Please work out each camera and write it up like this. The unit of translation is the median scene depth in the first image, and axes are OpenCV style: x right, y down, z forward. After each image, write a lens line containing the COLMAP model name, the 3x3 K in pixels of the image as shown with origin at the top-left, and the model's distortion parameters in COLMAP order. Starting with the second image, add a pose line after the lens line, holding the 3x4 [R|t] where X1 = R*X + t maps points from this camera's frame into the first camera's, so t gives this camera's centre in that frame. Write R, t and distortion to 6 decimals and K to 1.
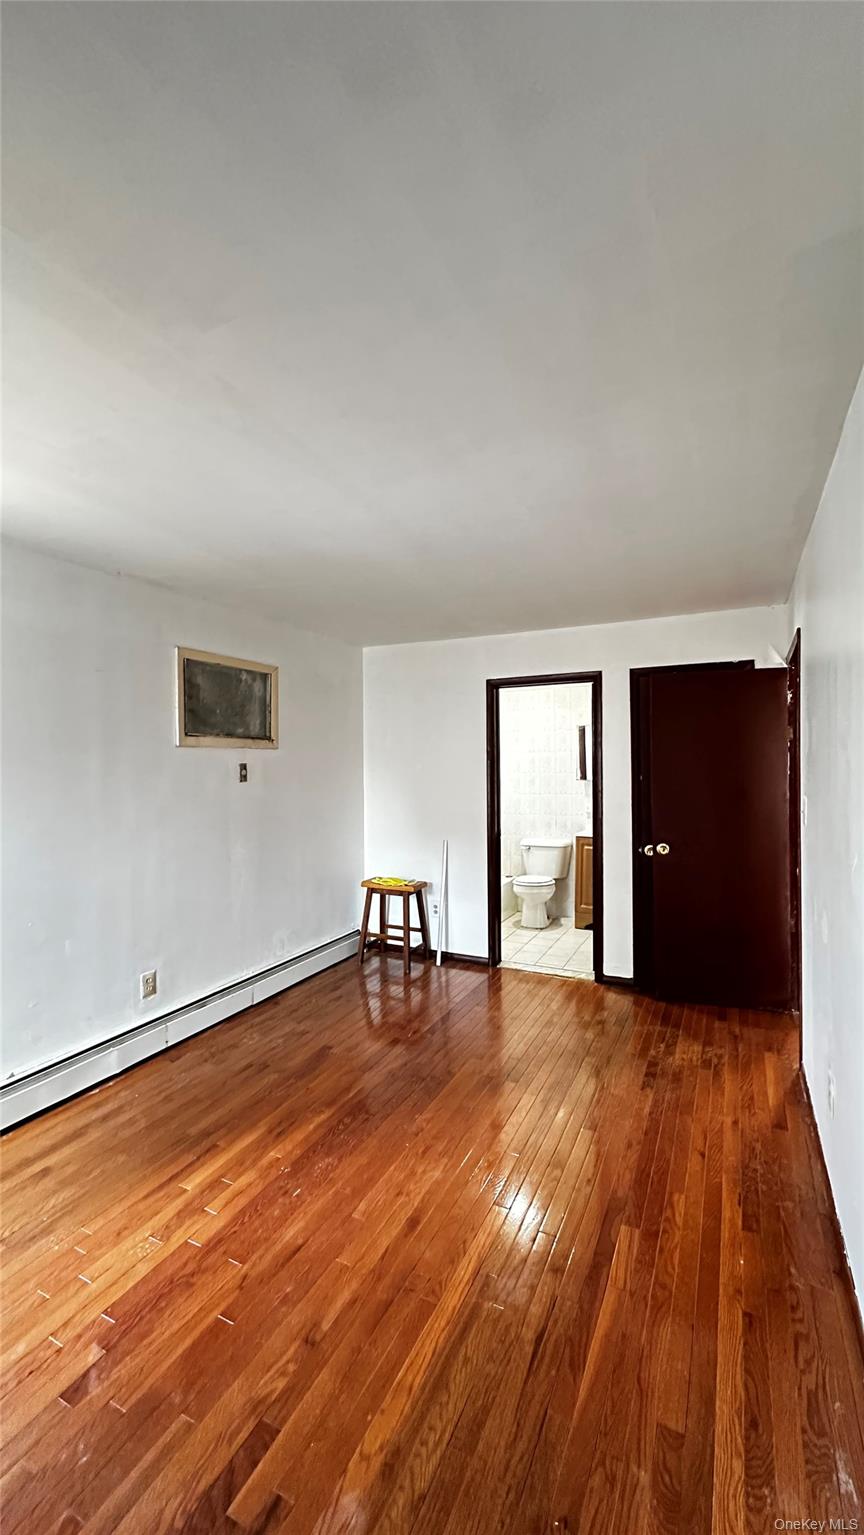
lens RADIAL K [[613.9, 0, 431.8], [0, 613.9, 767.4], [0, 0, 1]] dist [-0.003471, -0.000168]
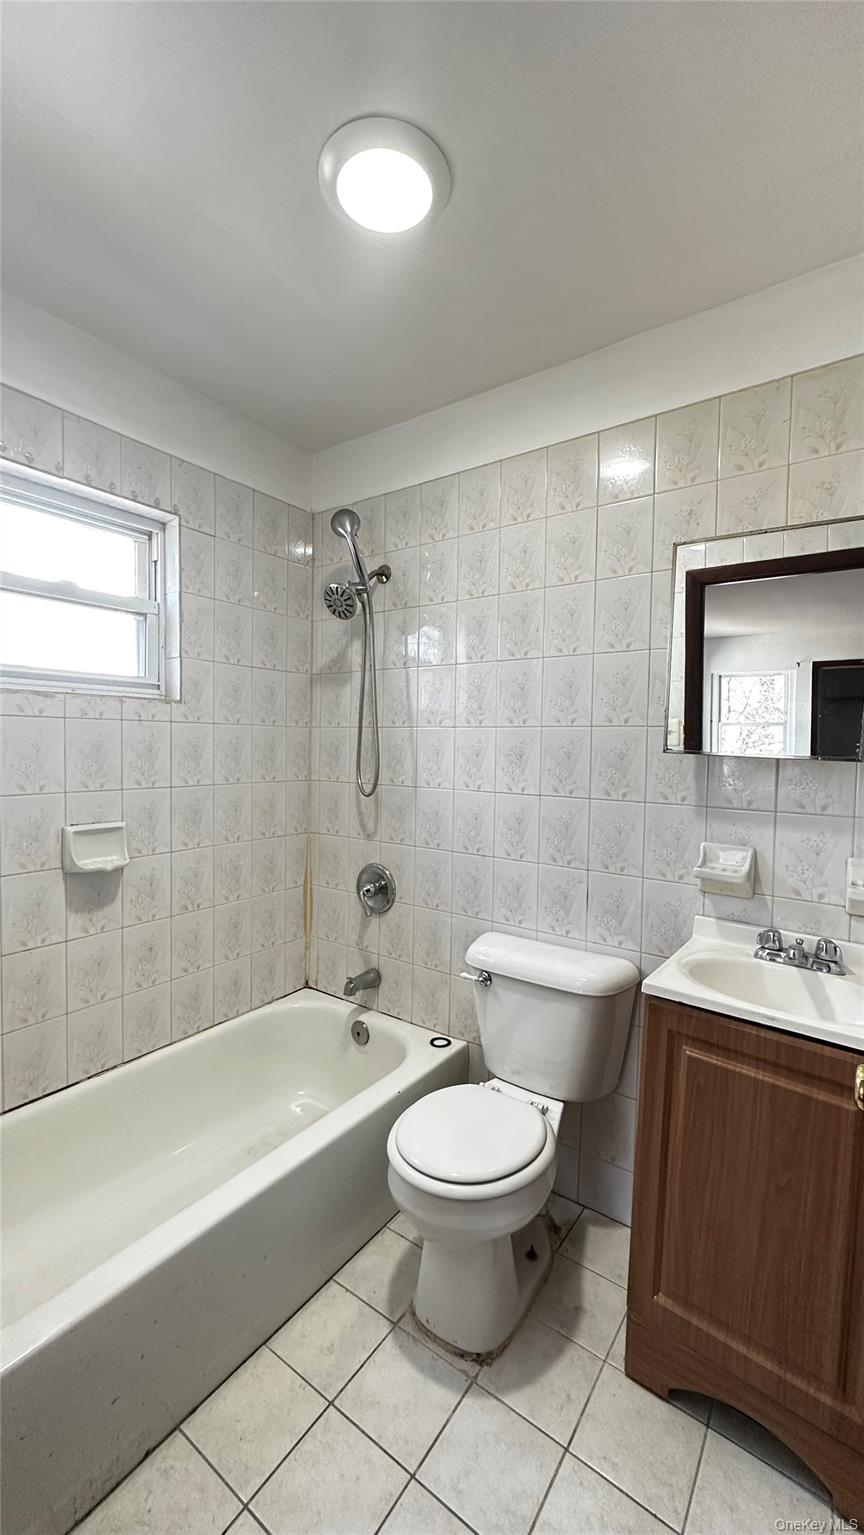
lens RADIAL K [[613.9, 0, 430.0], [0, 613.9, 766.4], [0, 0, 1]] dist [-0.003471, -0.000168]
pose [[0.986027, 0.027630, -0.164280, 0.176375], [-0.019024, 0.998374, 0.053731, 0.013027], [0.165498, -0.049855, 0.984949, 0.705716]]
